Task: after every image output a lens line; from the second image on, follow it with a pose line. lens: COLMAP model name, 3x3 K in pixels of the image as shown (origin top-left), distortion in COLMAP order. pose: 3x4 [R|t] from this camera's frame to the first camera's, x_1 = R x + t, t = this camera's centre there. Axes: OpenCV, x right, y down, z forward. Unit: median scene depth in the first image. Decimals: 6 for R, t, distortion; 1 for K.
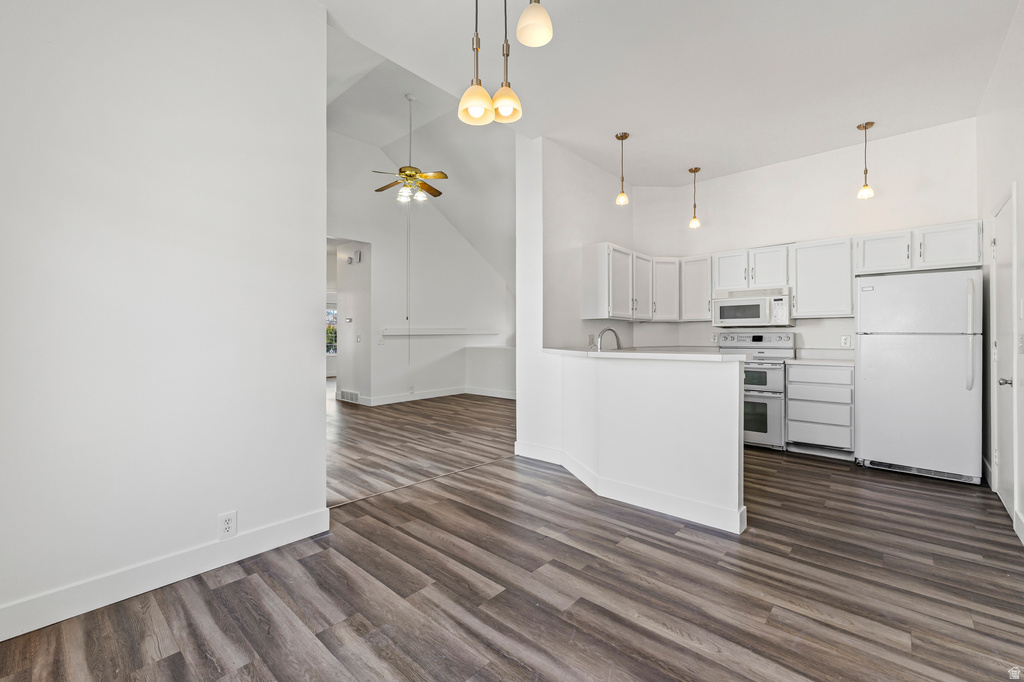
lens RADIAL K [[431.9, 0, 512.0], [0, 431.9, 337.6], [0, 0, 1]] dist [0.000245, 0.000027]
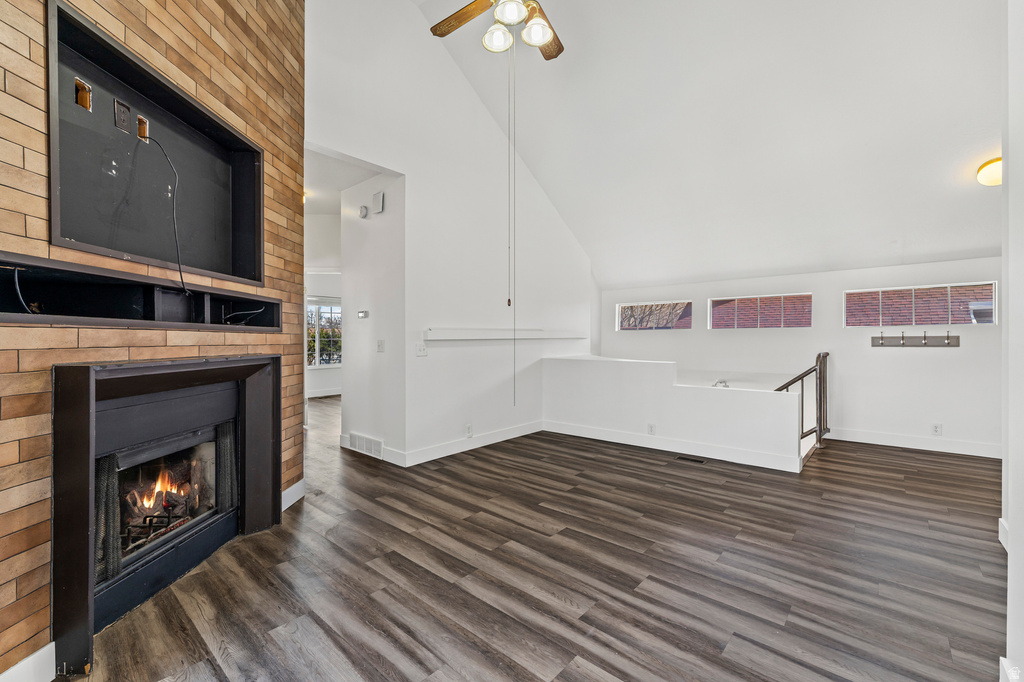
lens RADIAL K [[441.3, 0, 511.7], [0, 441.3, 342.8], [0, 0, 1]] dist [0.001397, 0.000086]
pose [[0.999968, -0.005077, 0.006208, -0.184101], [0.005055, 0.999981, 0.003625, -0.003045], [-0.006226, -0.003594, 0.999974, 0.410152]]
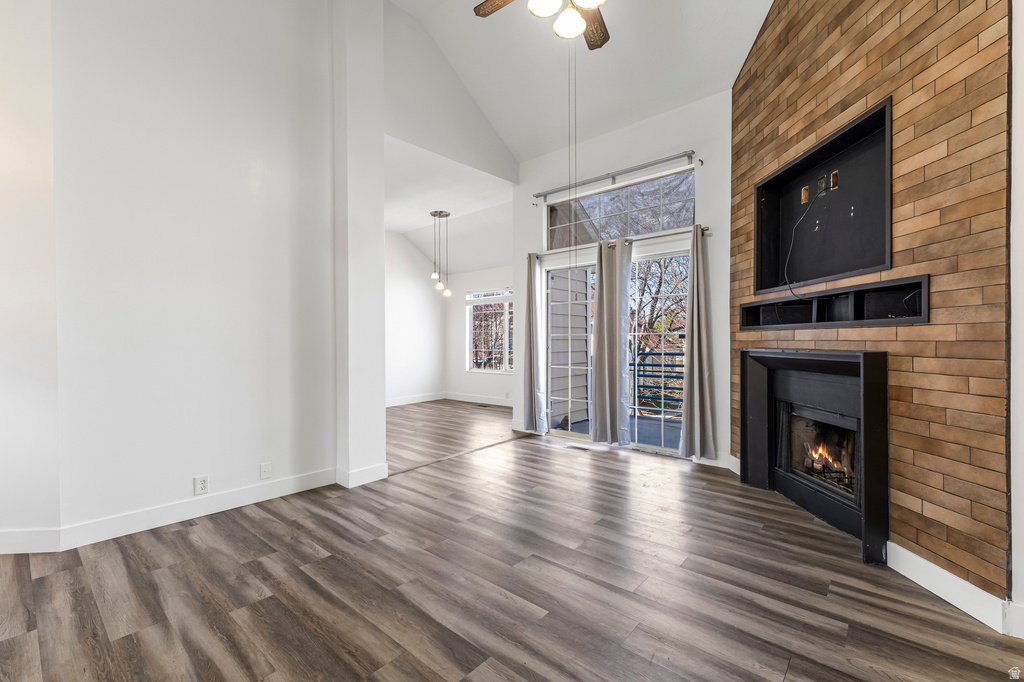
lens RADIAL K [[441.3, 0, 511.7], [0, 441.3, 342.8], [0, 0, 1]] dist [0.001397, 0.000086]
pose [[-0.999972, 0.001963, -0.007189, -0.133328], [0.001903, 0.999963, 0.008331, -0.002783], [0.007205, 0.008317, -0.999939, 1.090456]]
